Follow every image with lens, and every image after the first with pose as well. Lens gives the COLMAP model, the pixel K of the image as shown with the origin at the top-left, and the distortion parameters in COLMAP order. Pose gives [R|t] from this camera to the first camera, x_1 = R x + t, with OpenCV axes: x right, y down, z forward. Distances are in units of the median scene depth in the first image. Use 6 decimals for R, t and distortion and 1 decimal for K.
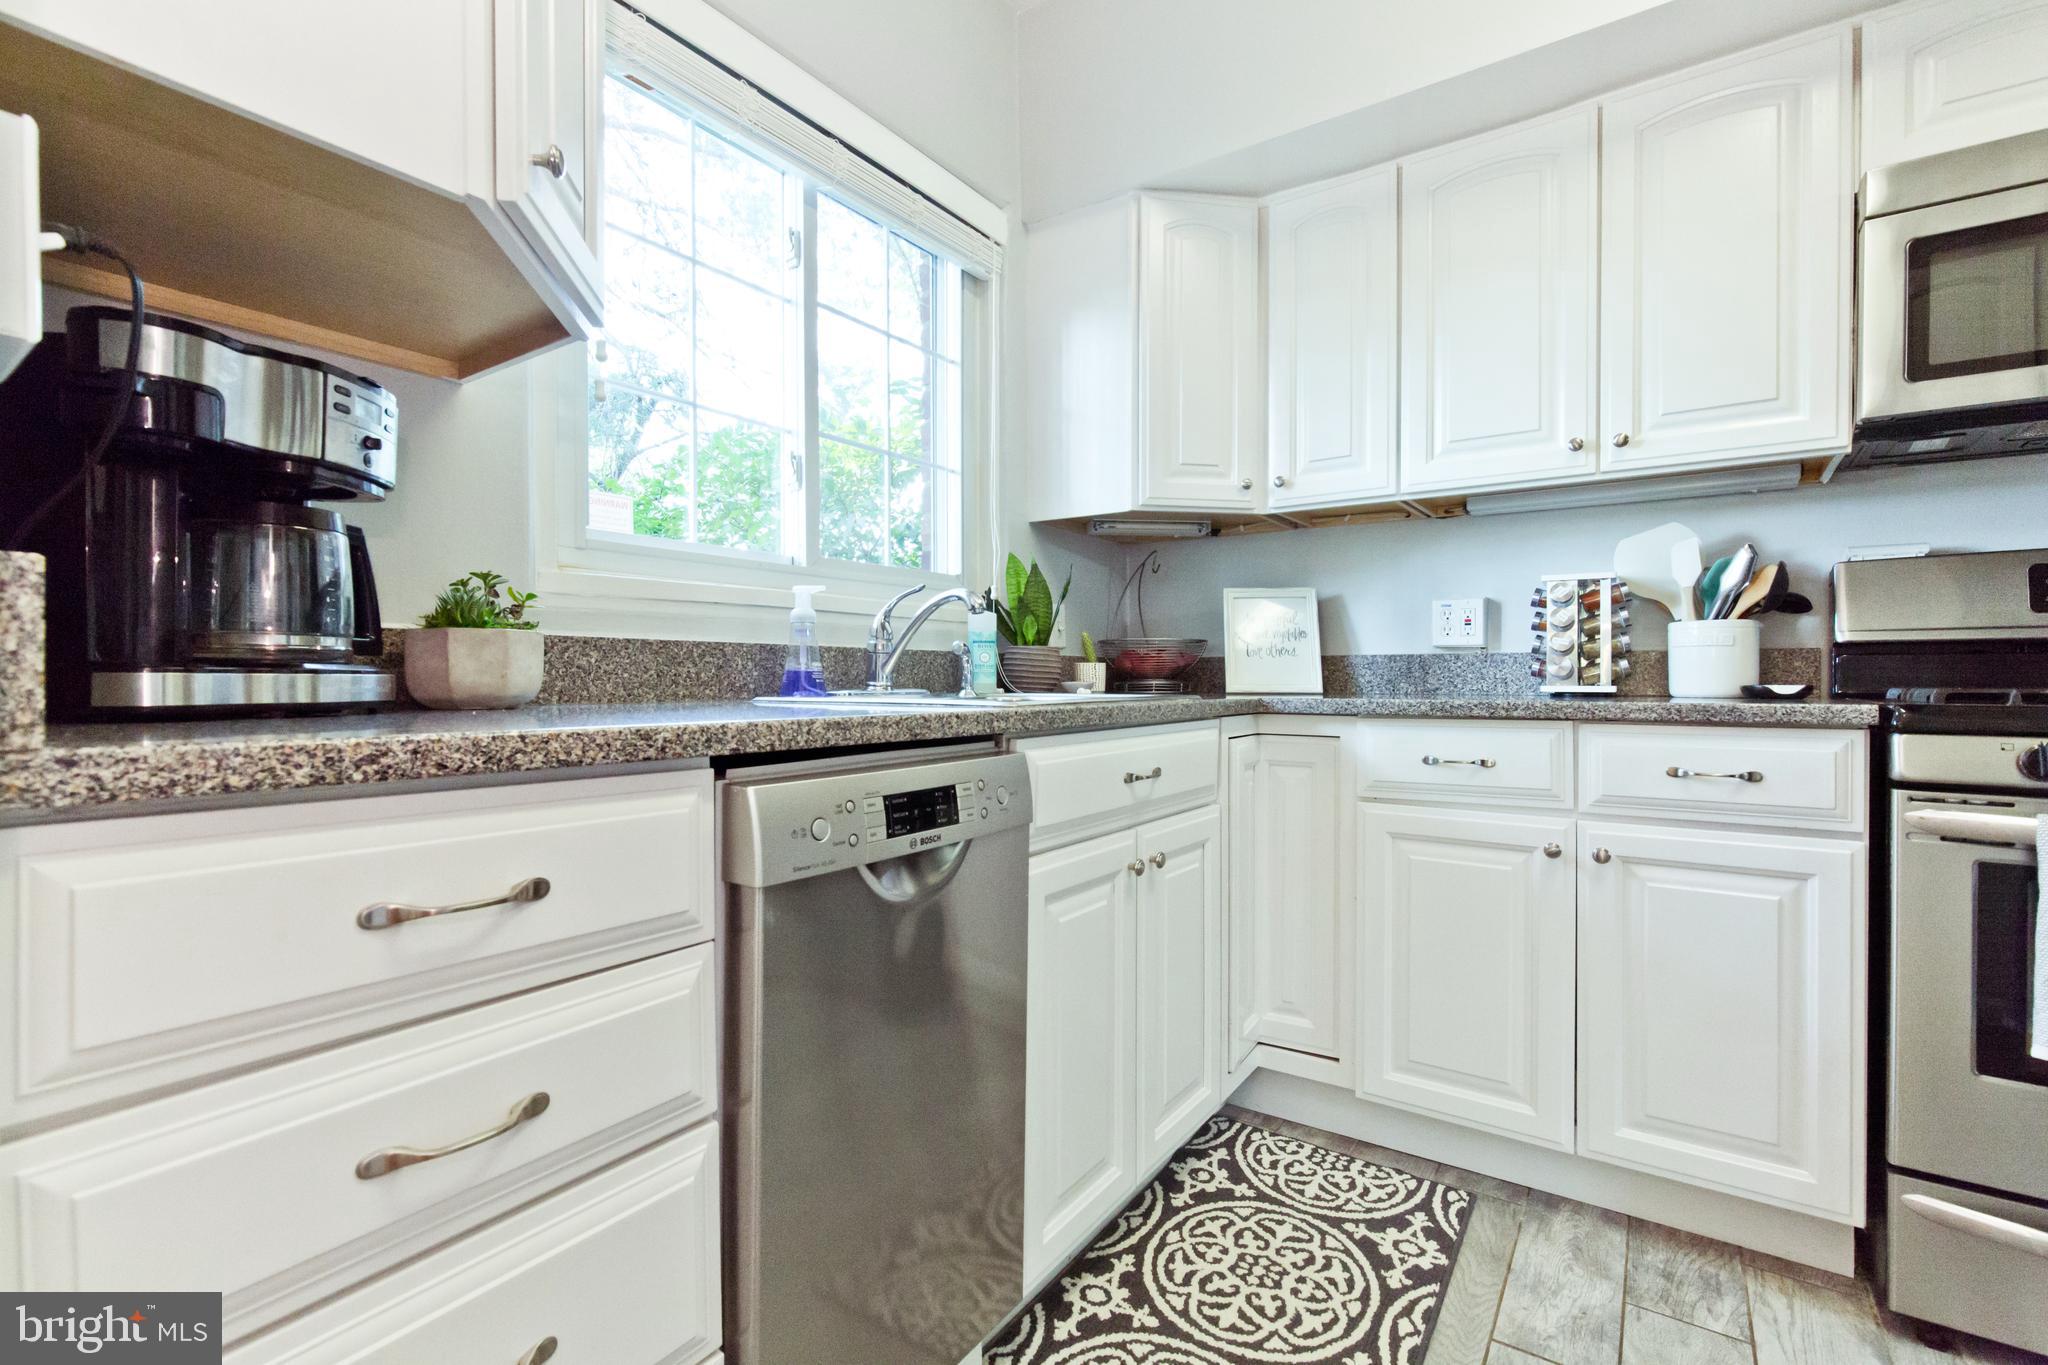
lens RADIAL K [[868.2, 0, 1045.4], [0, 868.2, 661.9], [0, 0, 1]] dist [0.001463, 0.000167]
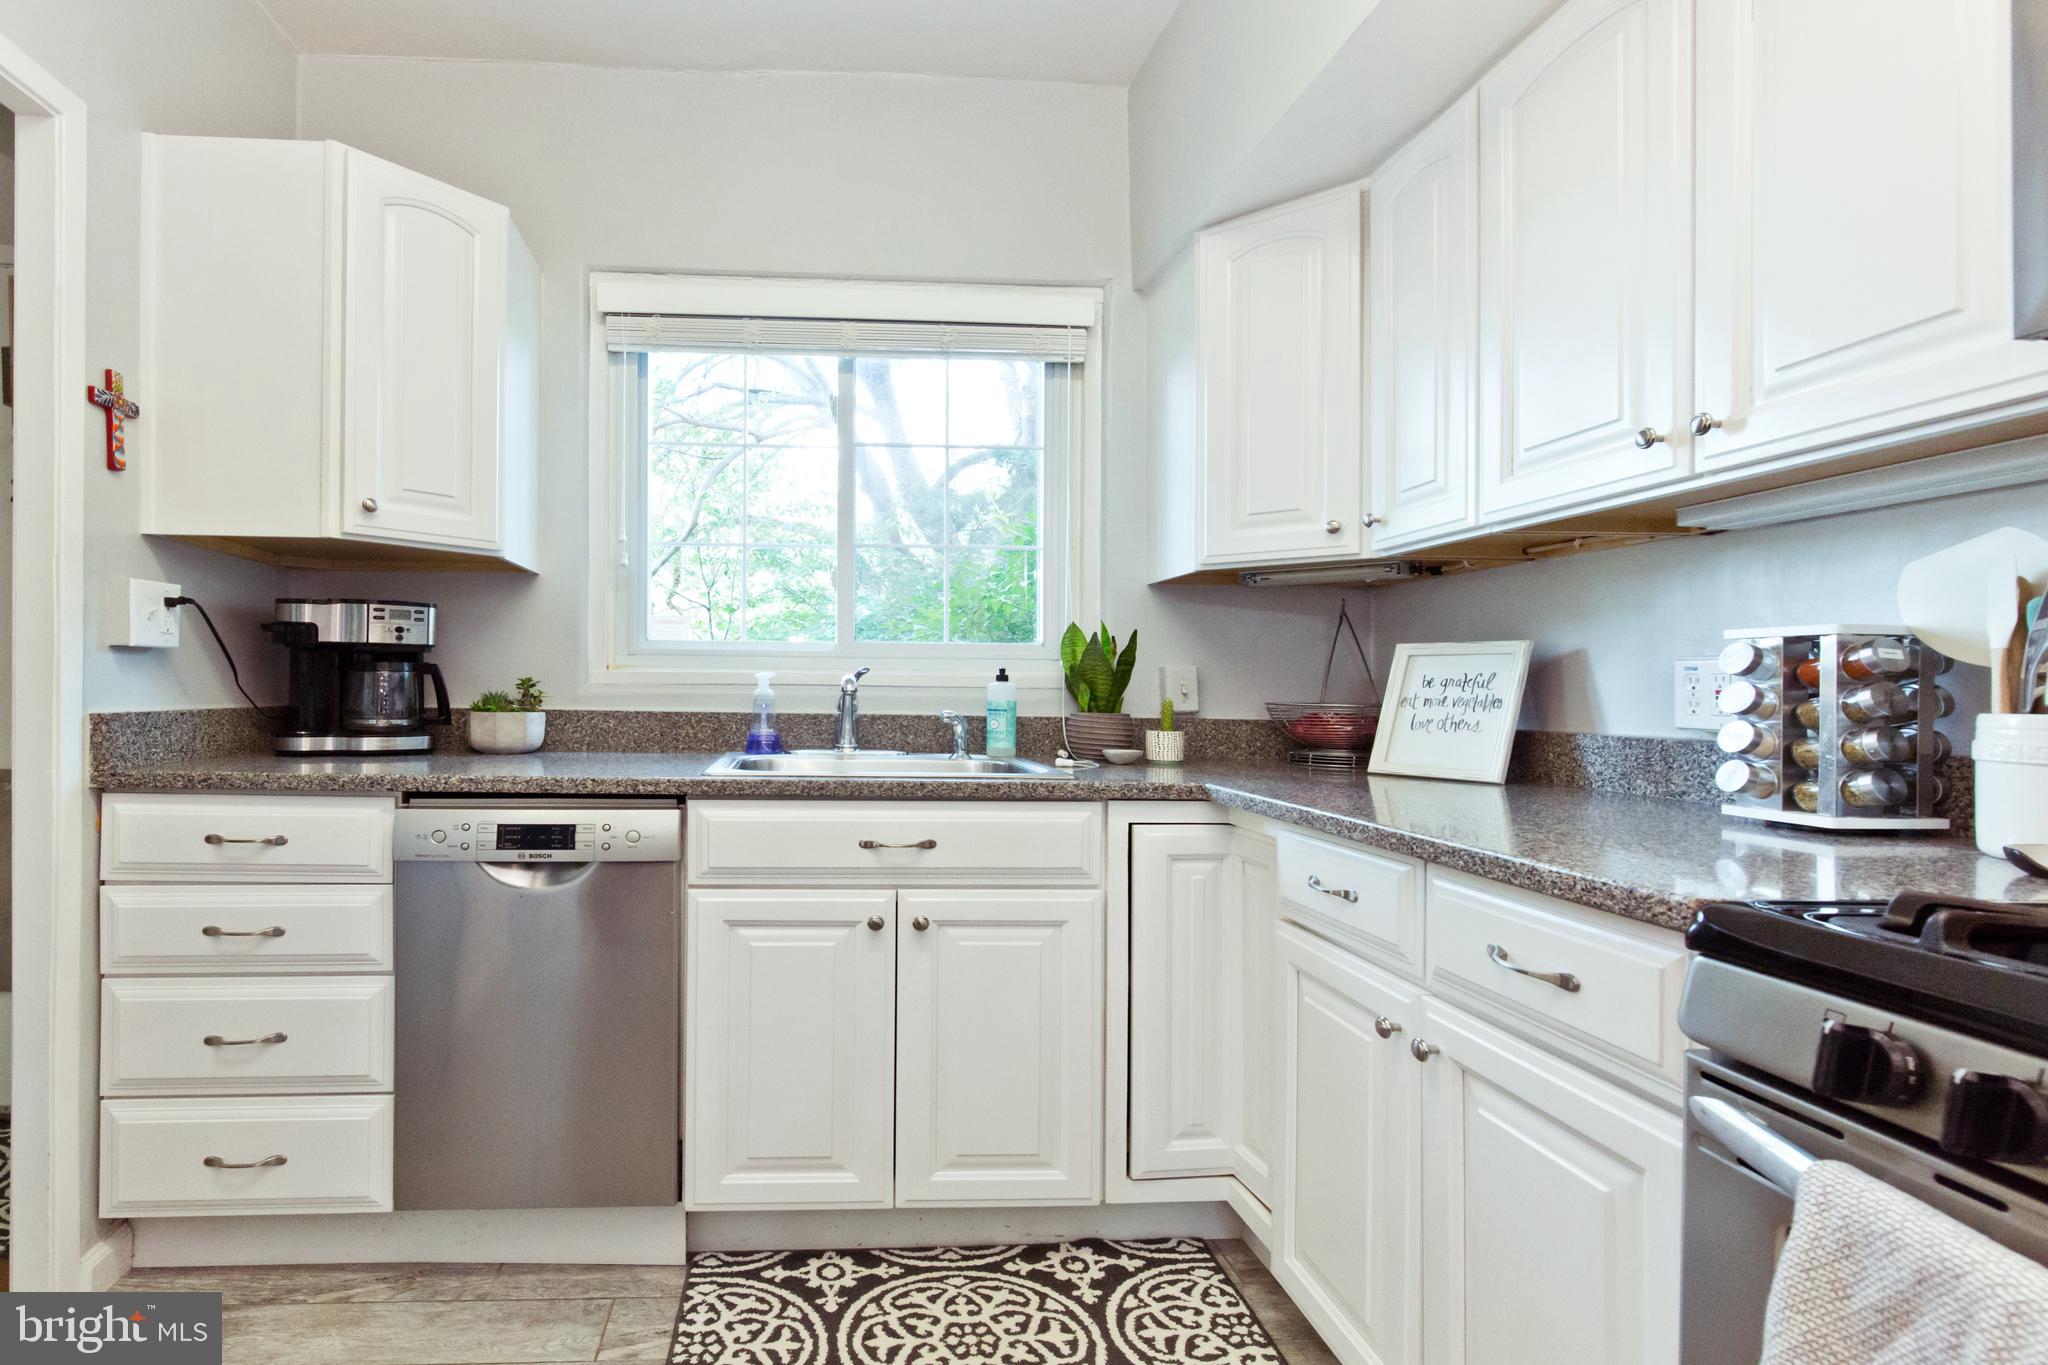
lens RADIAL K [[918.5, 0, 1020.3], [0, 918.5, 677.6], [0, 0, 1]] dist [0.000716, -0.000540]
pose [[0.711589, 0.010464, -0.702518, 0.993068], [-0.016599, 0.999860, -0.001920, -0.080522], [0.702400, 0.013027, 0.711663, 0.241299]]
